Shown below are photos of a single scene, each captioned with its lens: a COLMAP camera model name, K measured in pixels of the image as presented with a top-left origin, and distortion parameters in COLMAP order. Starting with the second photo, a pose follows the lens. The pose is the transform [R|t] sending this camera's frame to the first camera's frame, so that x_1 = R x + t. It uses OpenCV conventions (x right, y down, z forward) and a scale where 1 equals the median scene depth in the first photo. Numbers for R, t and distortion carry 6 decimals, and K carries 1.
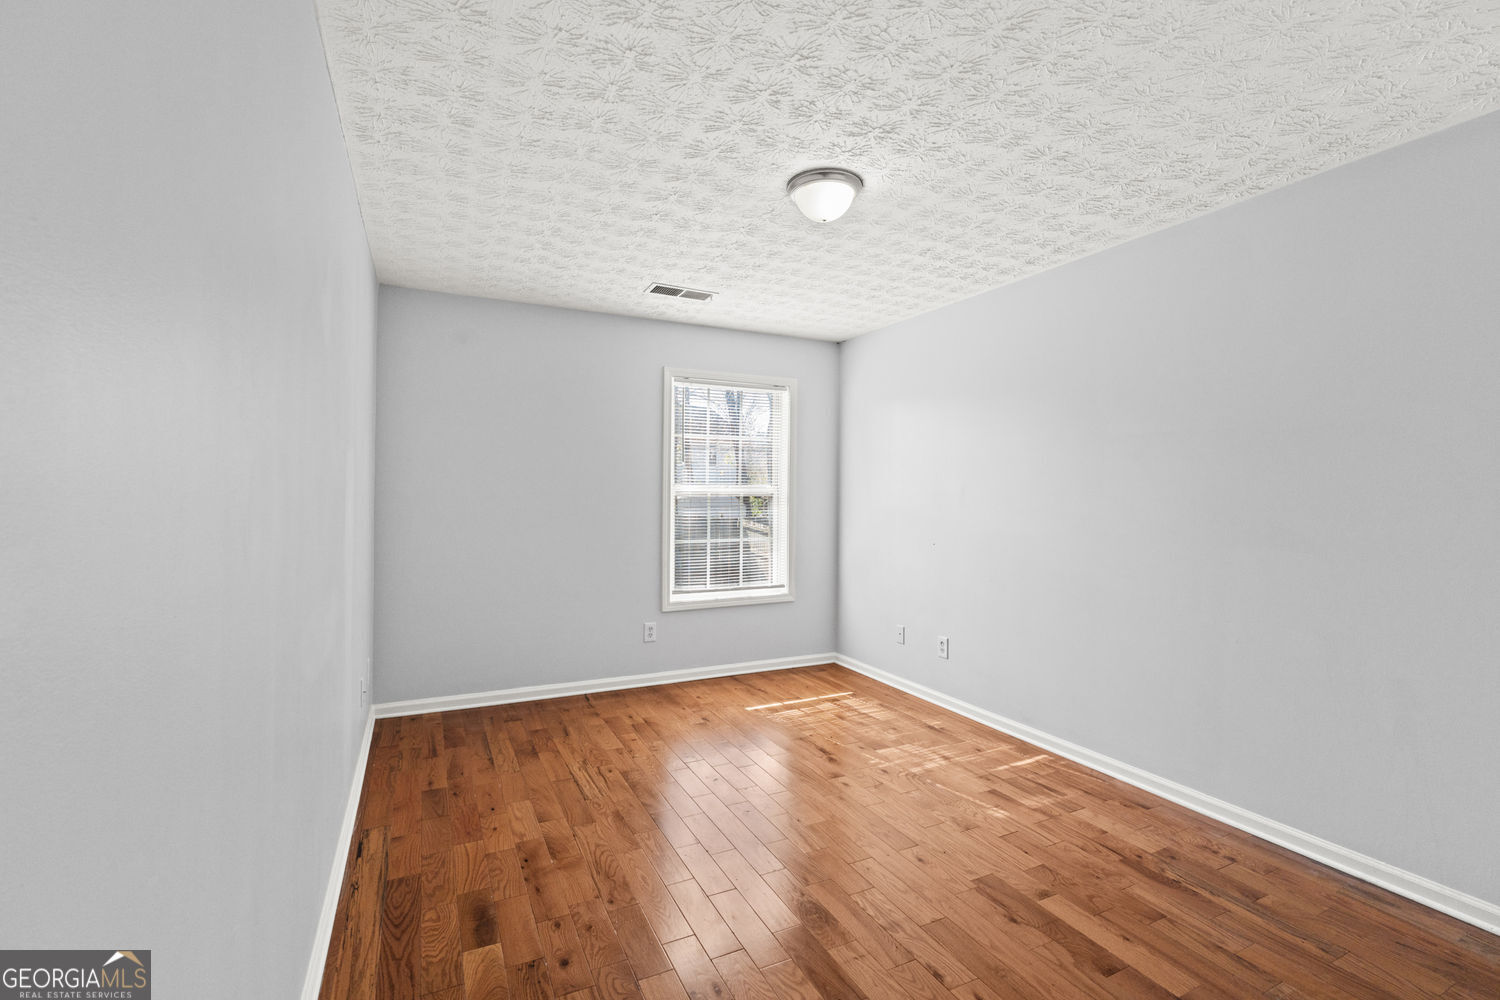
lens RADIAL K [[669.2, 0, 747.9], [0, 669.2, 499.9], [0, 0, 1]] dist [-0.000369, 0.001952]
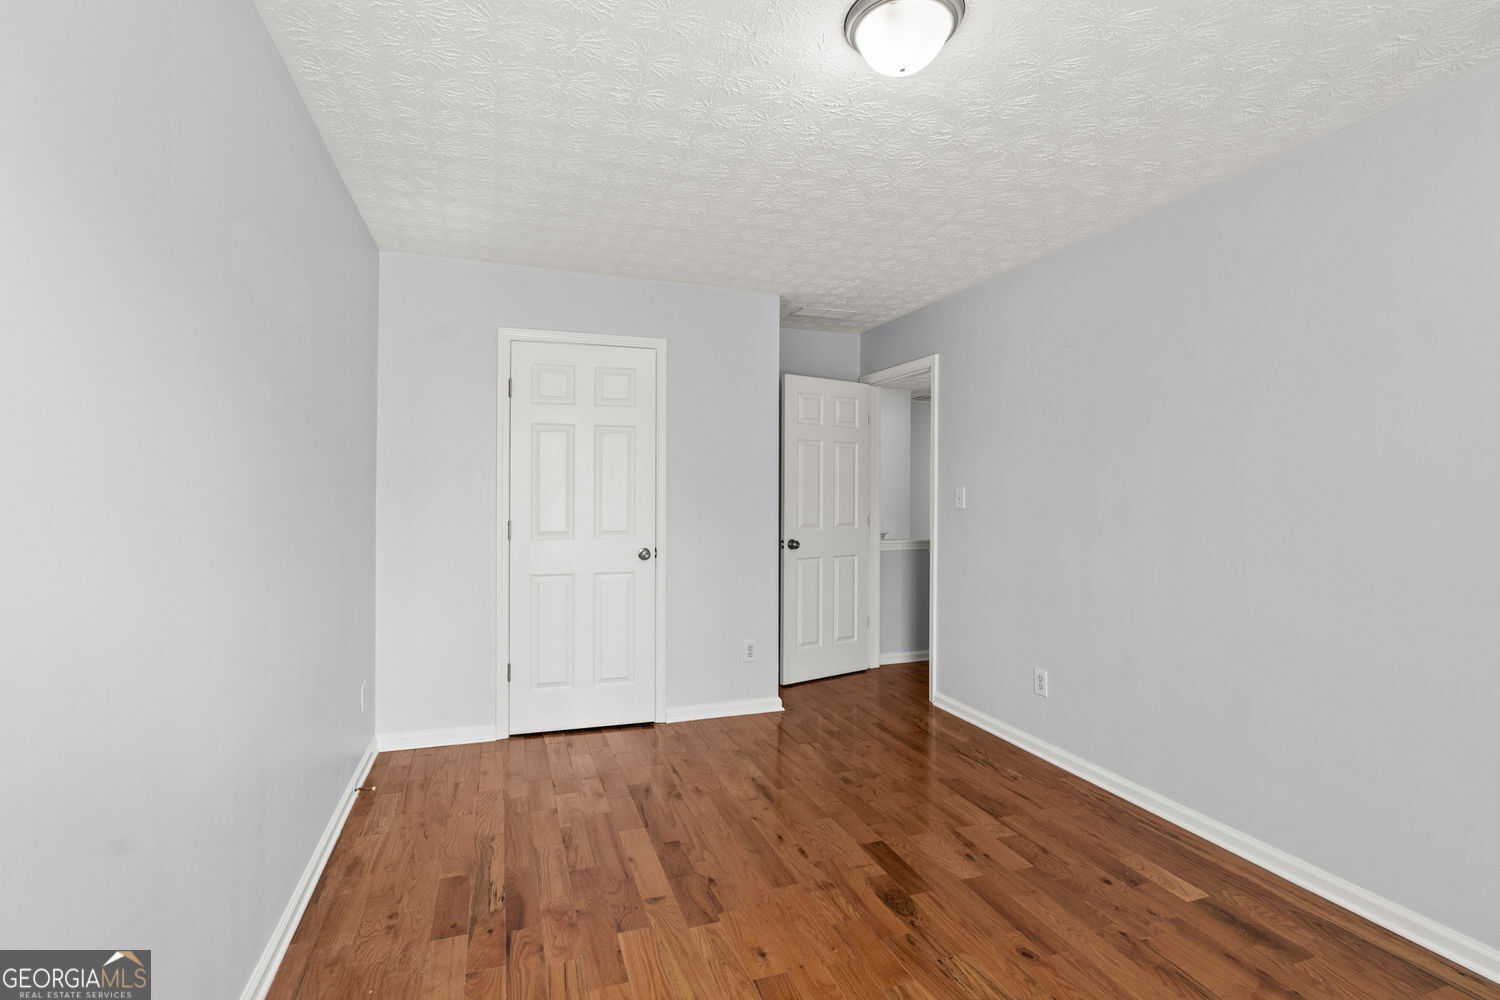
lens RADIAL K [[669.2, 0, 751.1], [0, 669.2, 493.2], [0, 0, 1]] dist [-0.000369, 0.001952]
pose [[-0.995216, -0.017295, 0.096151, 0.229103], [-0.016689, 0.999836, 0.007101, -0.004648], [-0.096258, 0.005463, -0.995341, 1.979013]]
